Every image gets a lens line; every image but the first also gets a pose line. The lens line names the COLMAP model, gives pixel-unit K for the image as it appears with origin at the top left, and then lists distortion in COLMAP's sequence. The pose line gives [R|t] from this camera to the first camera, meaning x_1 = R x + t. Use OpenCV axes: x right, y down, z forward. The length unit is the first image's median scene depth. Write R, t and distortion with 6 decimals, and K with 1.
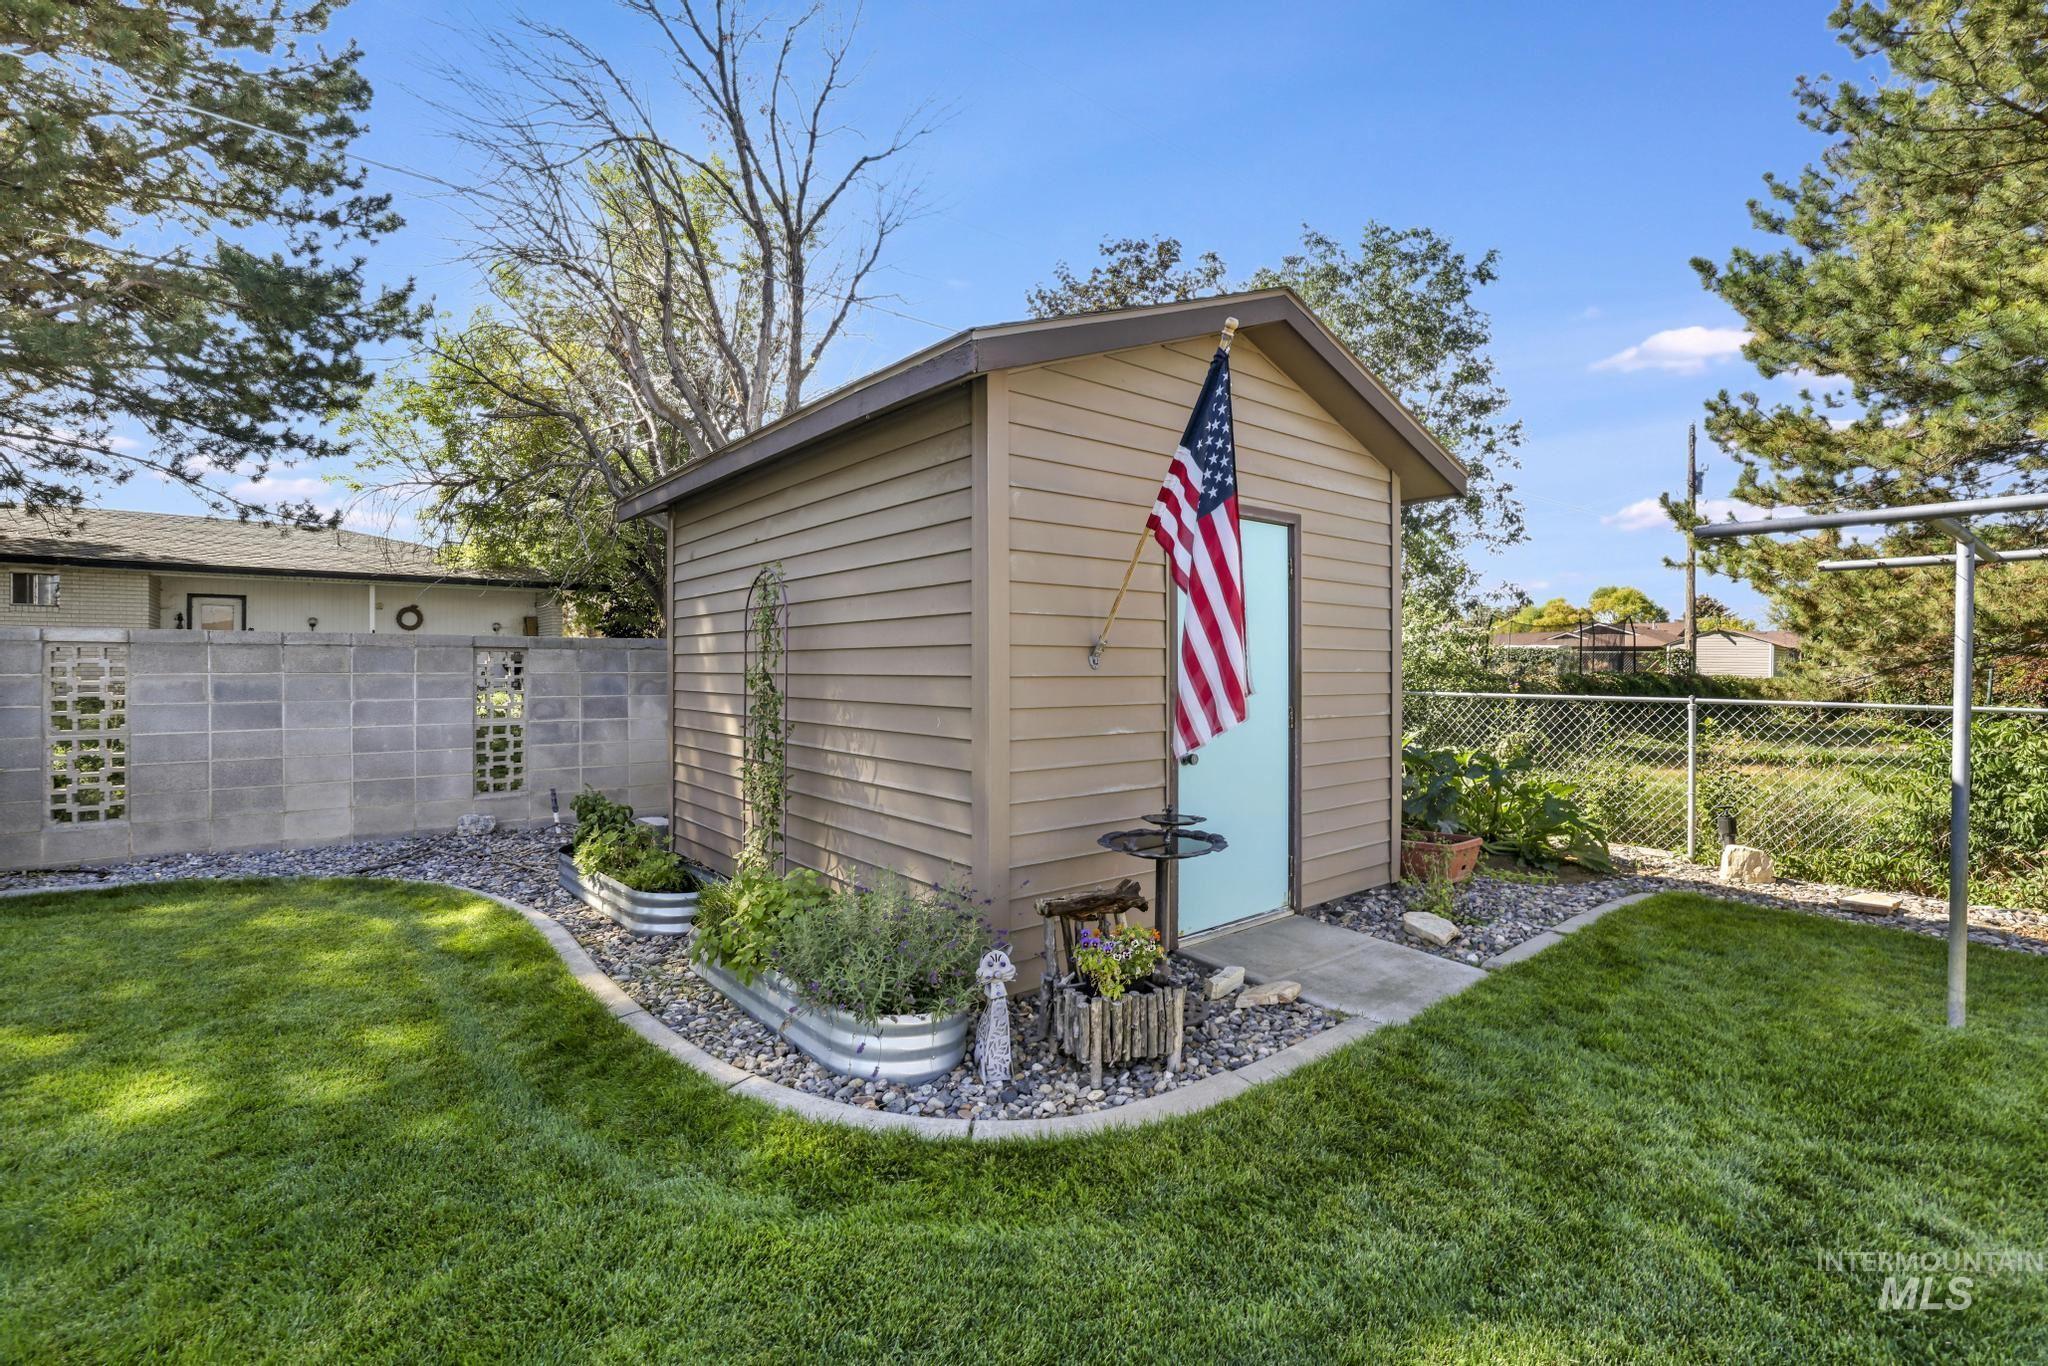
lens RADIAL K [[895.2, 0, 1018.4], [0, 895.2, 672.5], [0, 0, 1]] dist [-0.024985, 0.001795]
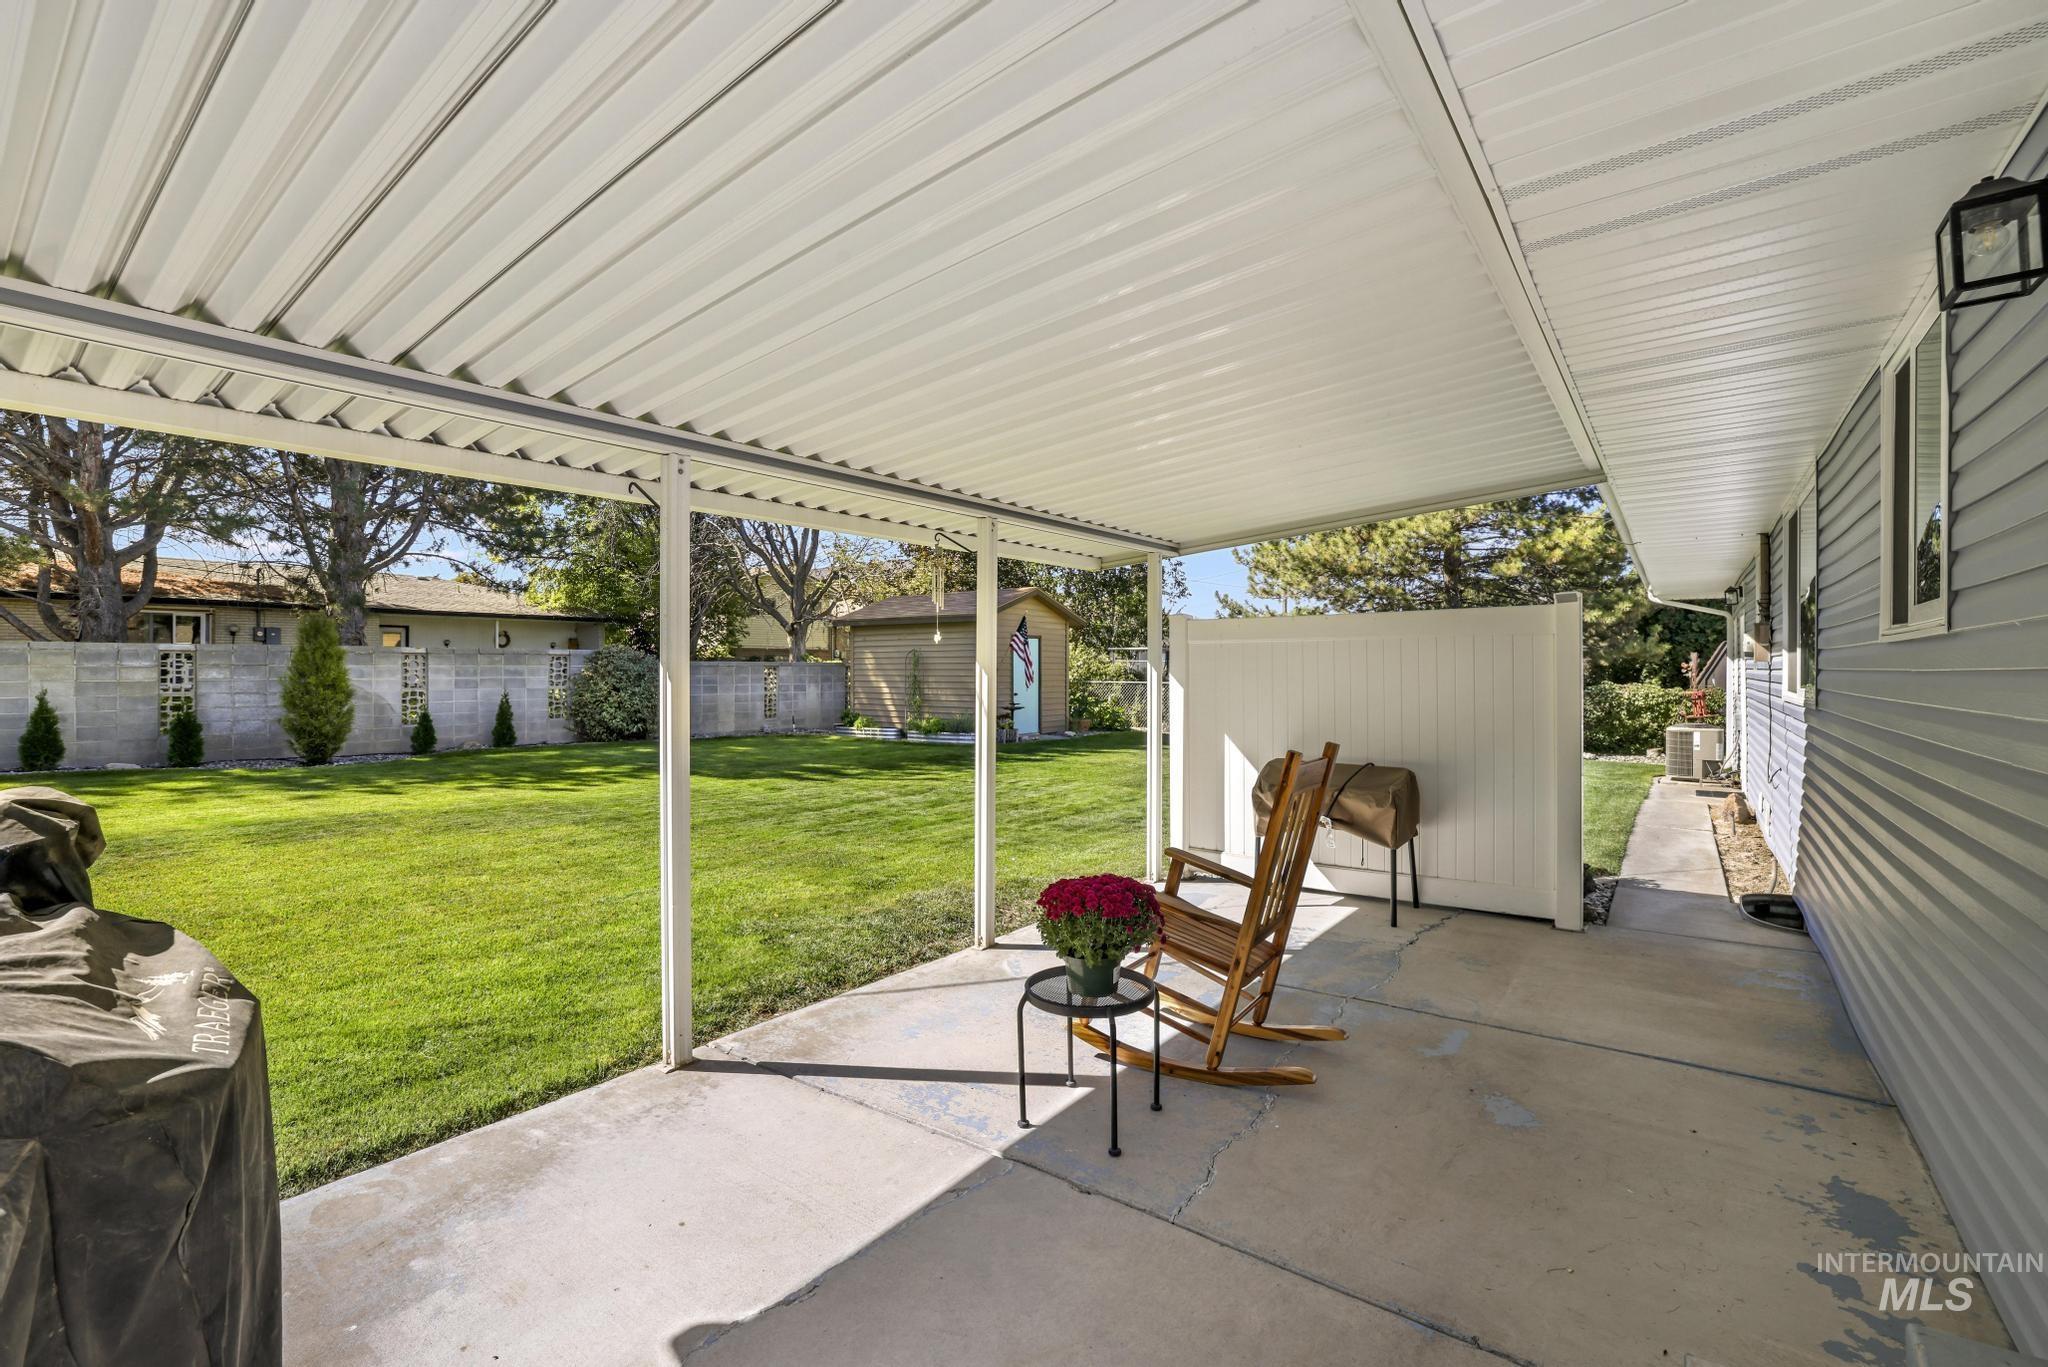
lens RADIAL K [[895.2, 0, 1017.3], [0, 895.2, 671.9], [0, 0, 1]] dist [-0.024985, 0.001795]
pose [[0.972310, -0.002616, 0.233680, -0.491789], [0.002858, 0.999996, -0.000700, -0.006196], [-0.233678, 0.001348, 0.972313, -1.941581]]
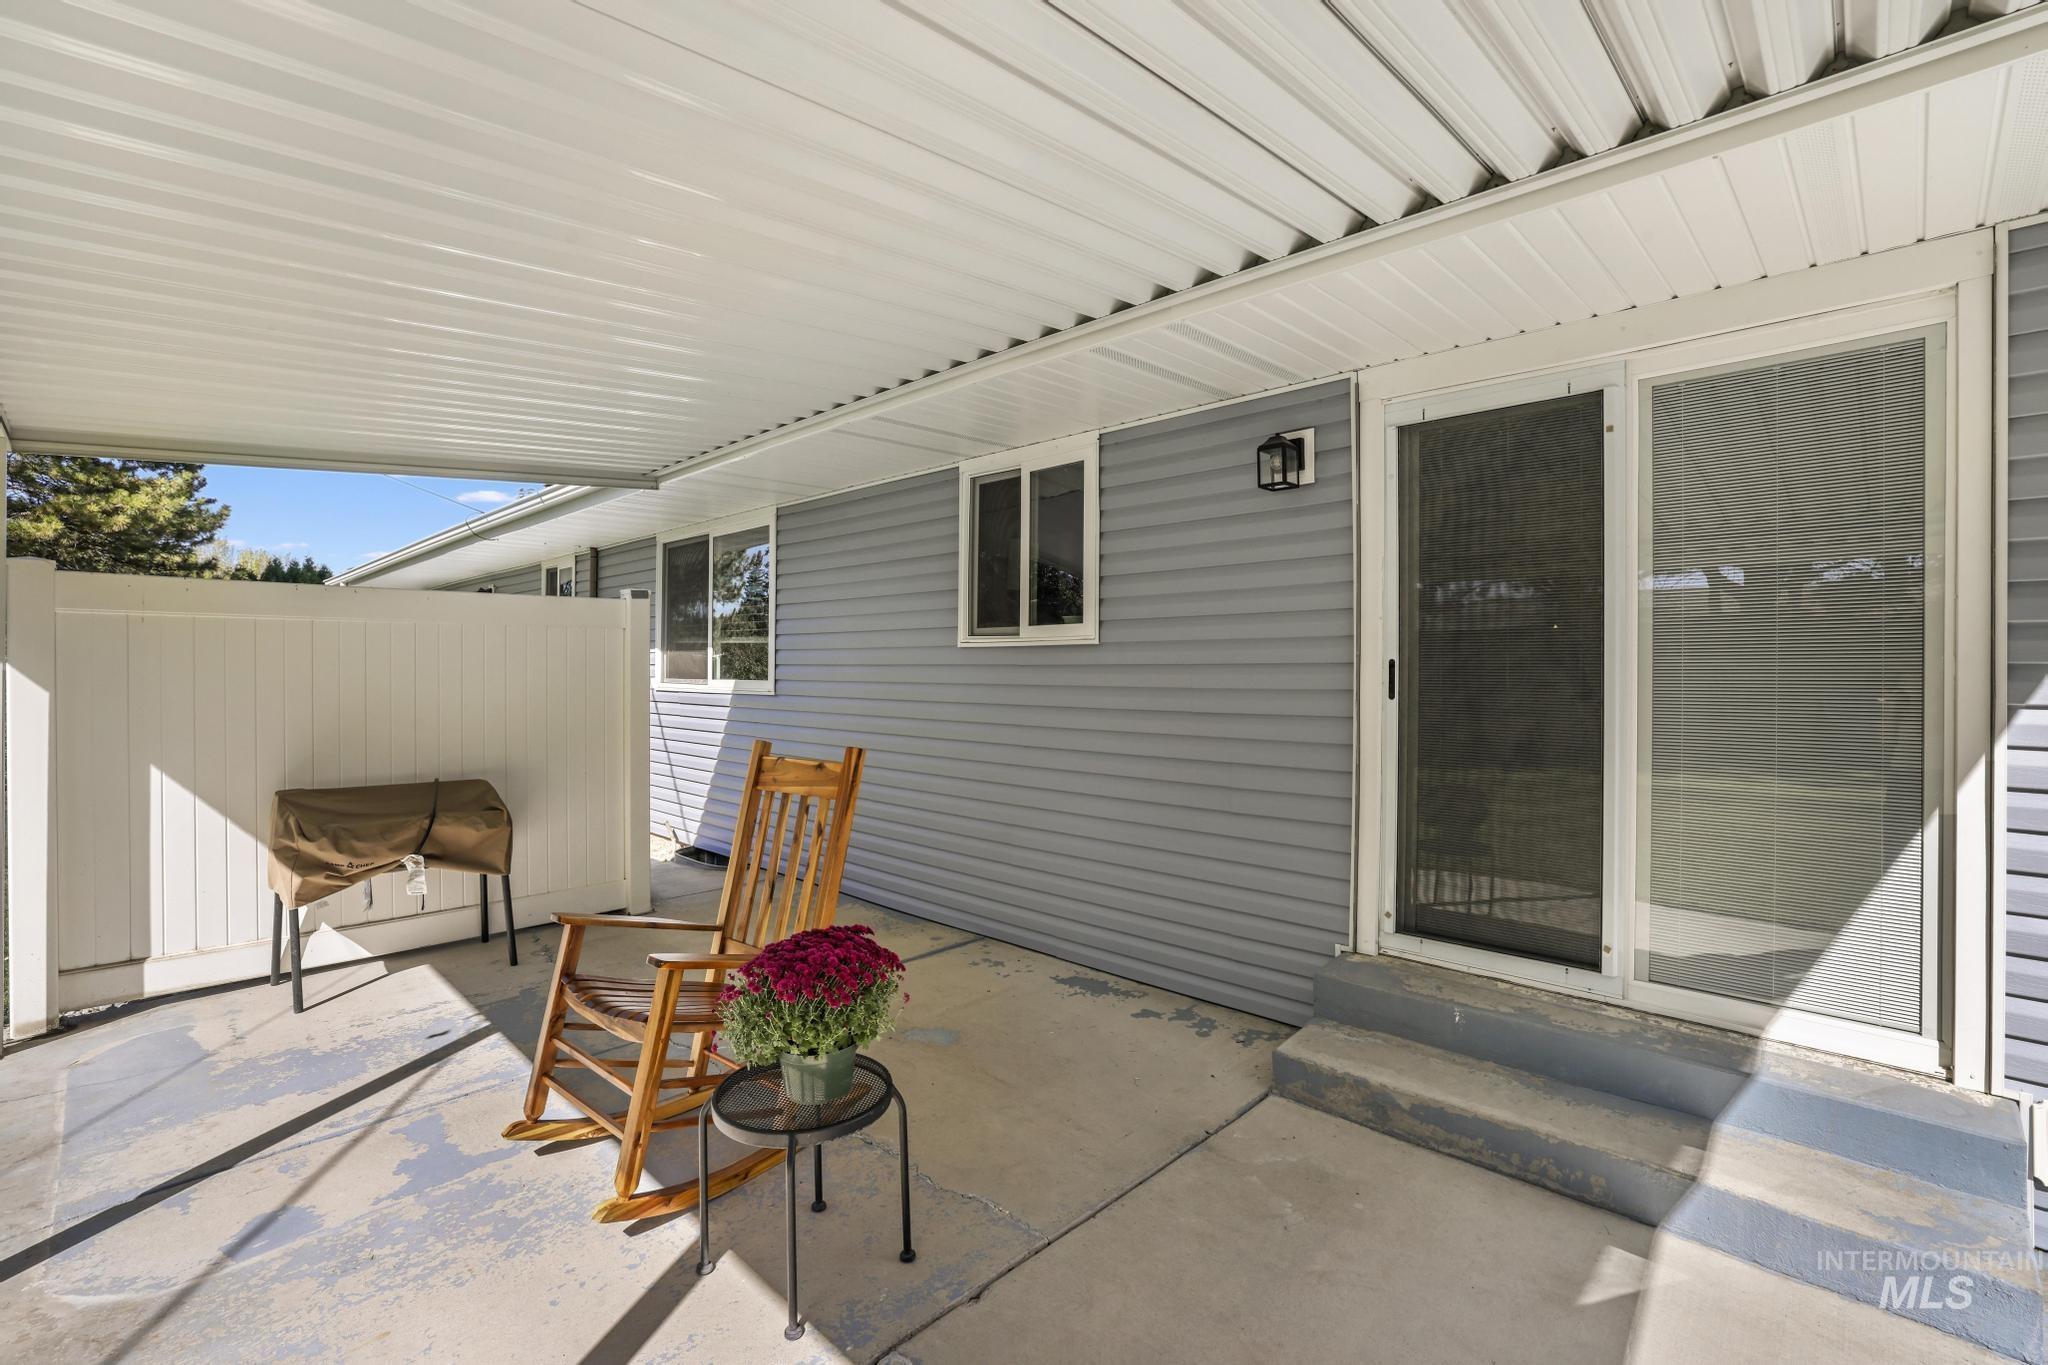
lens RADIAL K [[895.2, 0, 1019.6], [0, 895.2, 672.4], [0, 0, 1]] dist [-0.024985, 0.001795]
pose [[-0.112429, -0.002496, 0.993657, -0.659764], [-0.003975, 0.999990, 0.002063, -0.003611], [-0.993652, -0.003718, -0.112437, -1.610539]]
